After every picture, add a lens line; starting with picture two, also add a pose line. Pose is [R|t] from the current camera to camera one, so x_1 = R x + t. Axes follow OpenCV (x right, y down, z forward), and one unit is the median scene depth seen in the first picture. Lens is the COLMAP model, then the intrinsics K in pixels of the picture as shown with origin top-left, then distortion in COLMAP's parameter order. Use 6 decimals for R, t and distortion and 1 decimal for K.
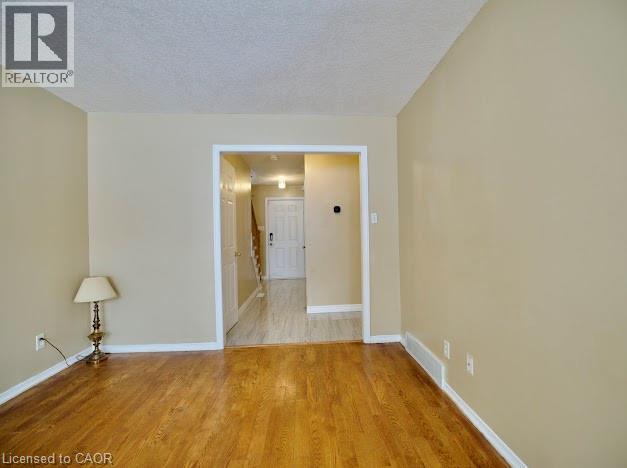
lens RADIAL K [[302.4, 0, 331.0], [0, 302.4, 235.1], [0, 0, 1]] dist [-0.042843, 0.015505]
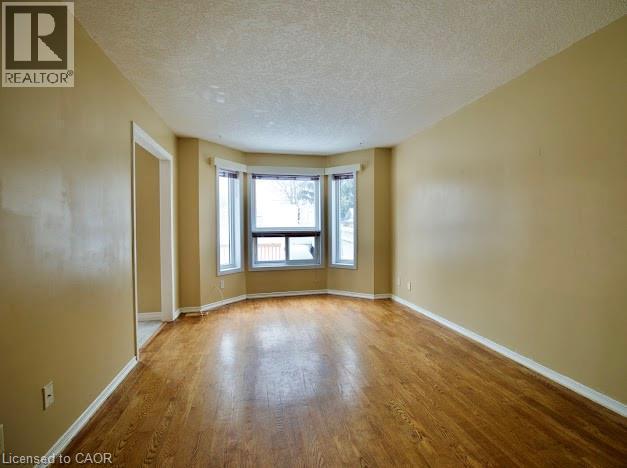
lens RADIAL K [[302.4, 0, 329.8], [0, 302.4, 233.2], [0, 0, 1]] dist [-0.042843, 0.015505]
pose [[-0.987163, 0.029701, -0.156931, -0.113575], [0.025345, 0.999238, 0.029687, -0.004757], [0.157693, 0.025328, -0.987163, 1.250079]]
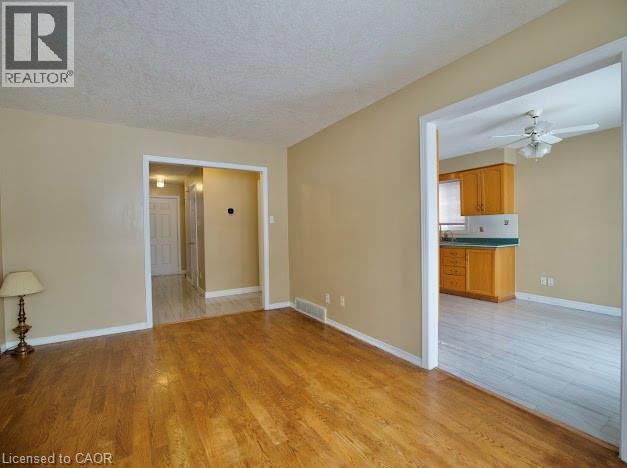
lens RADIAL K [[302.4, 0, 324.7], [0, 302.4, 234.9], [0, 0, 1]] dist [-0.042843, 0.015505]
pose [[0.886995, -0.004477, 0.461758, -0.325869], [0.001676, 0.999978, 0.006477, 0.006130], [-0.461776, -0.004971, 0.886982, -0.401130]]
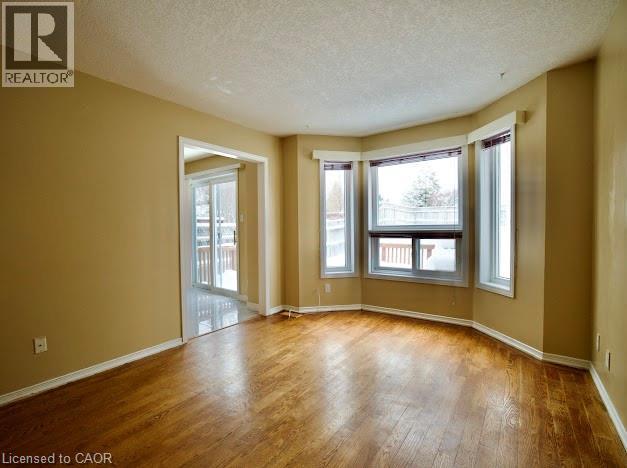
lens RADIAL K [[302.4, 0, 291.1], [0, 302.4, 233.5], [0, 0, 1]] dist [-0.042843, 0.015505]
pose [[-0.725544, 0.013243, 0.688048, -0.685030], [0.031083, 0.999425, 0.013540, 0.009039], [-0.687473, 0.031210, -0.725539, 0.758306]]
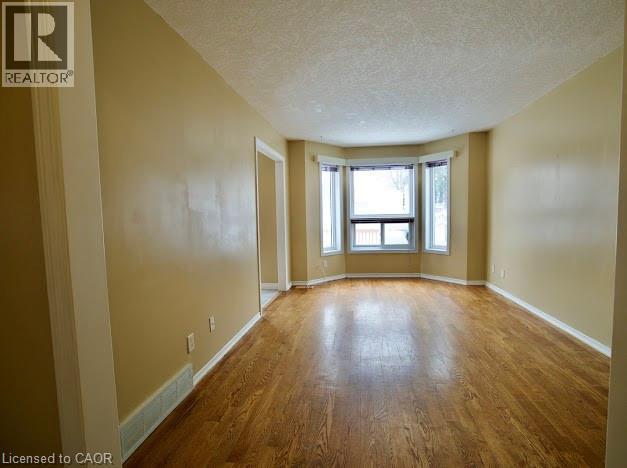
lens RADIAL K [[302.4, 0, 330.1], [0, 302.4, 233.5], [0, 0, 1]] dist [-0.042843, 0.015505]
pose [[-0.980670, 0.025711, 0.193971, -0.193247], [0.039362, 0.996986, 0.066857, -0.013361], [-0.191668, 0.073200, -0.978726, 1.411957]]
